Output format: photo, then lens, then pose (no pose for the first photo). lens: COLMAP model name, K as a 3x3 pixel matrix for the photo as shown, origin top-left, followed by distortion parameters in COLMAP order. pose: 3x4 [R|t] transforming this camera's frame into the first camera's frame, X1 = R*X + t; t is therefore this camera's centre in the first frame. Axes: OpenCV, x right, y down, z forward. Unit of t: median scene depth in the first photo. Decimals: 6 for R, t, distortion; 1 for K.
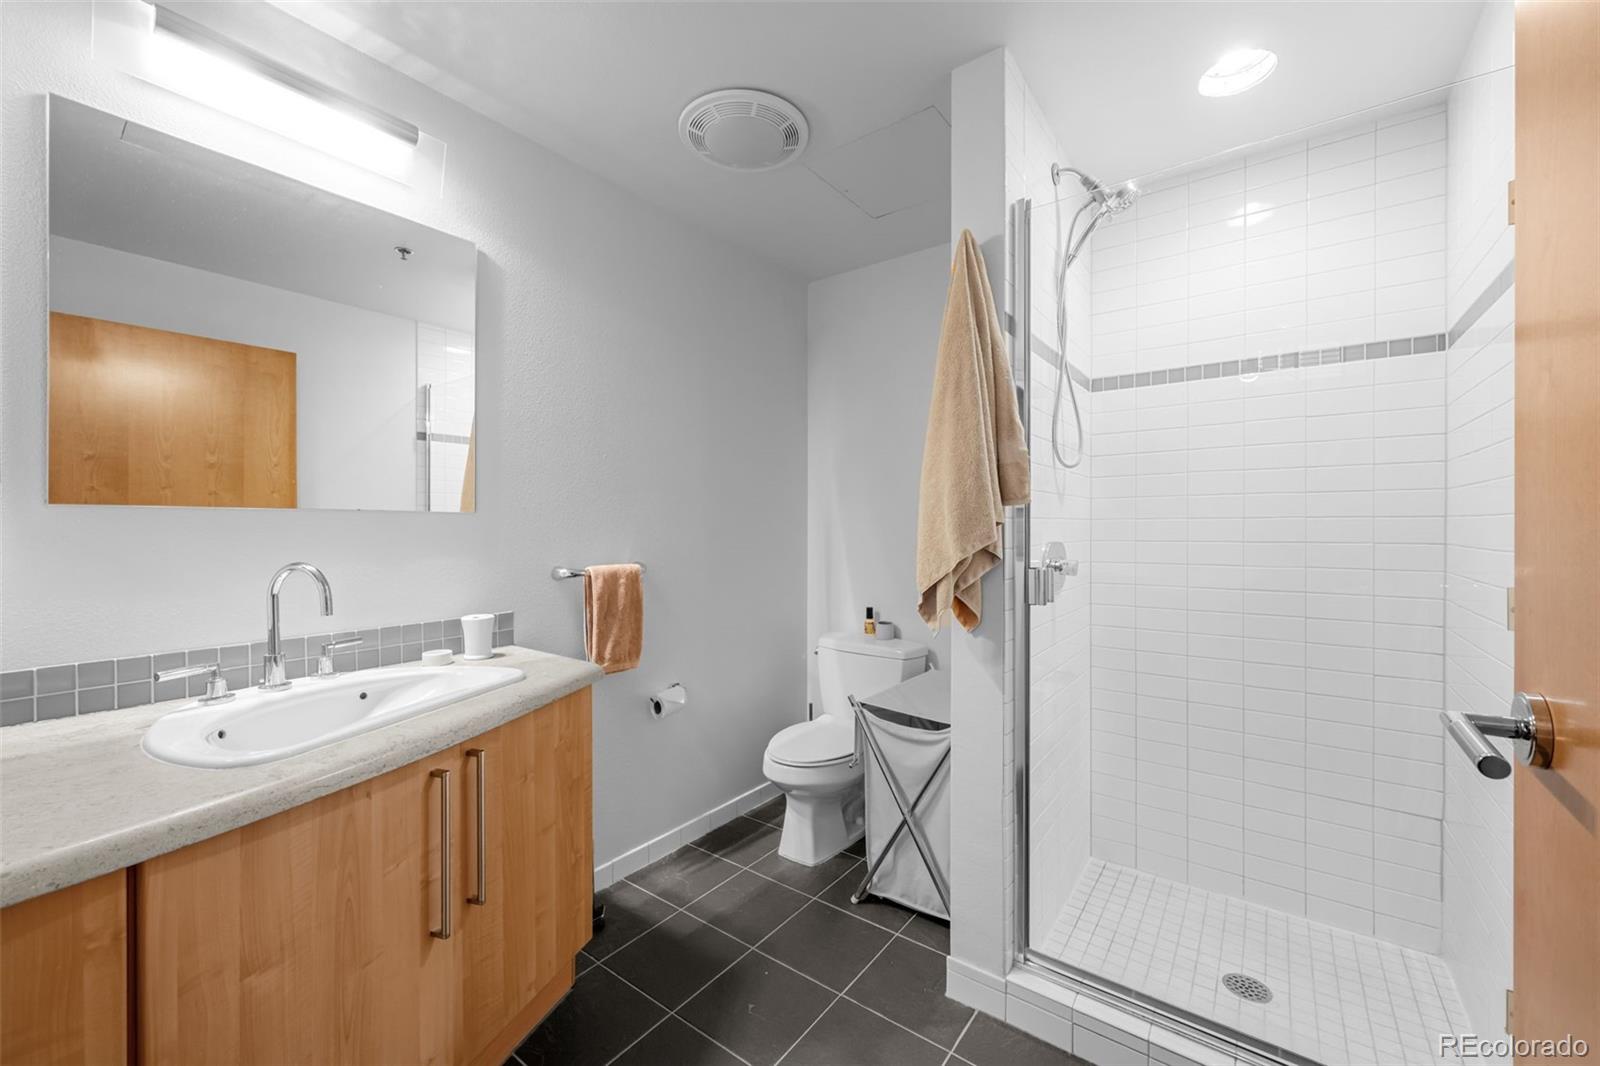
lens RADIAL K [[639.5, 0, 800.3], [0, 639.5, 529.4], [0, 0, 1]] dist [-0.000179, -0.000071]
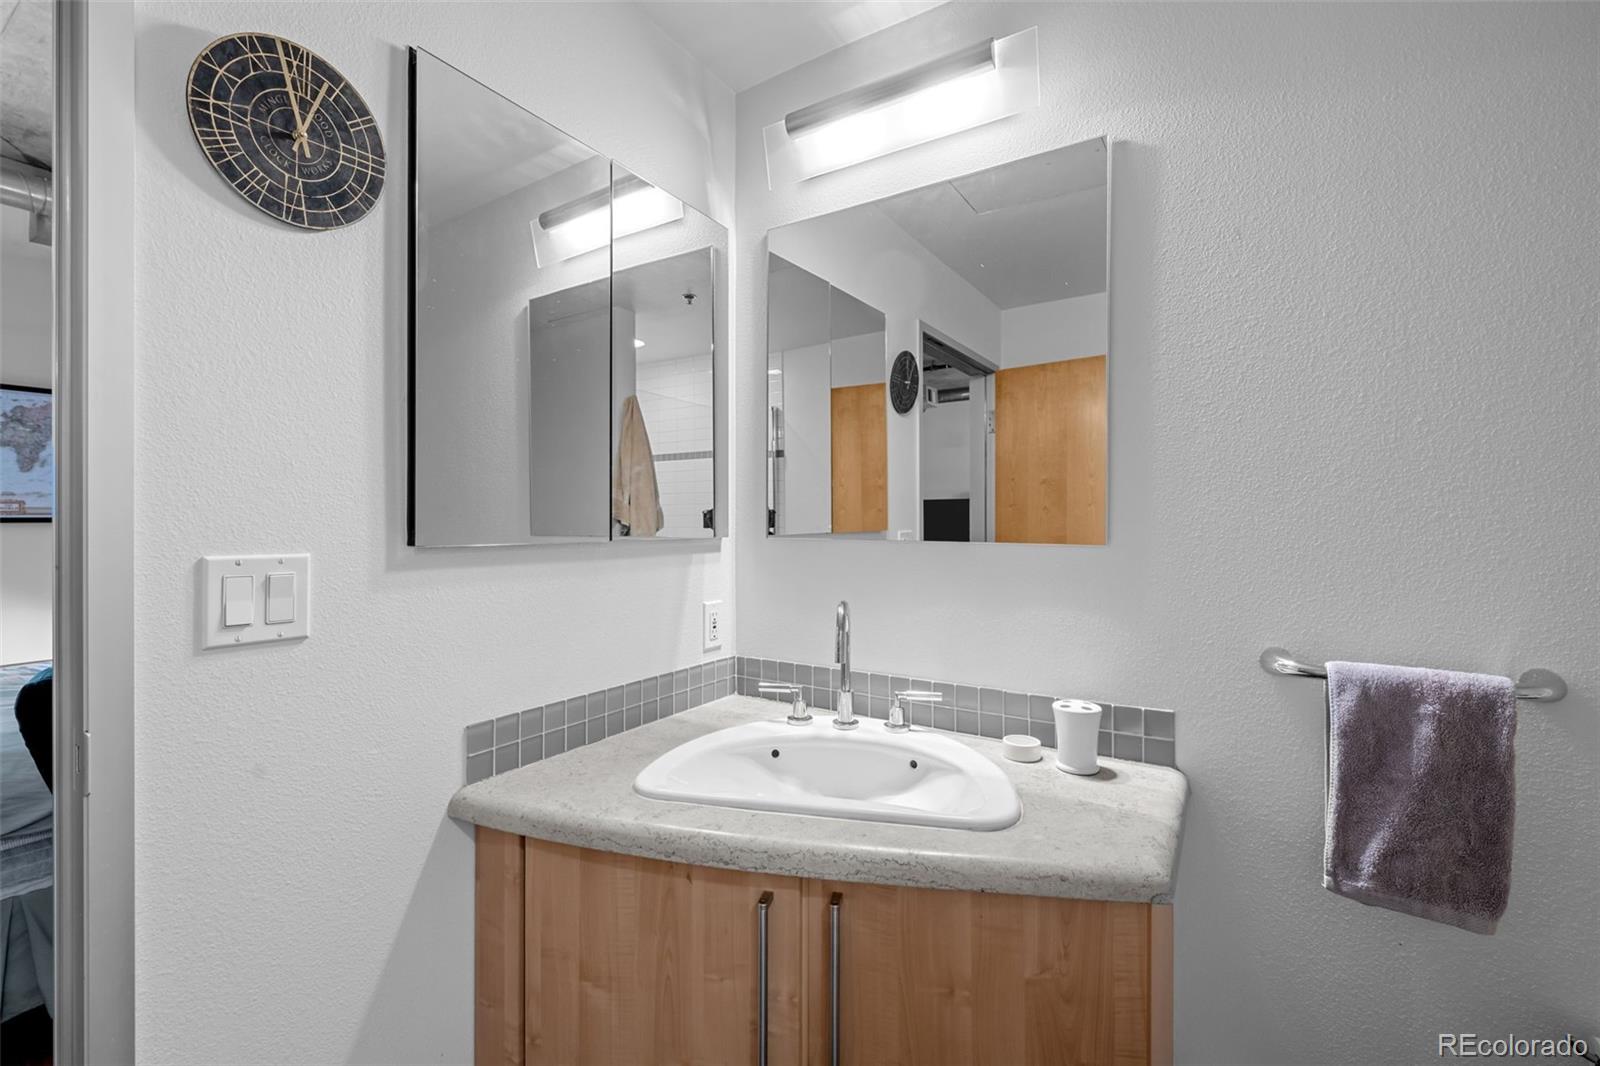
lens RADIAL K [[673.2, 0, 801.5], [0, 673.2, 523.2], [0, 0, 1]] dist [-0.000759, -0.000247]
pose [[0.067462, 0.003470, -0.997716, 0.191122], [-0.002824, 0.999991, 0.003287, -0.059067], [0.997718, 0.002596, 0.067472, 0.757925]]
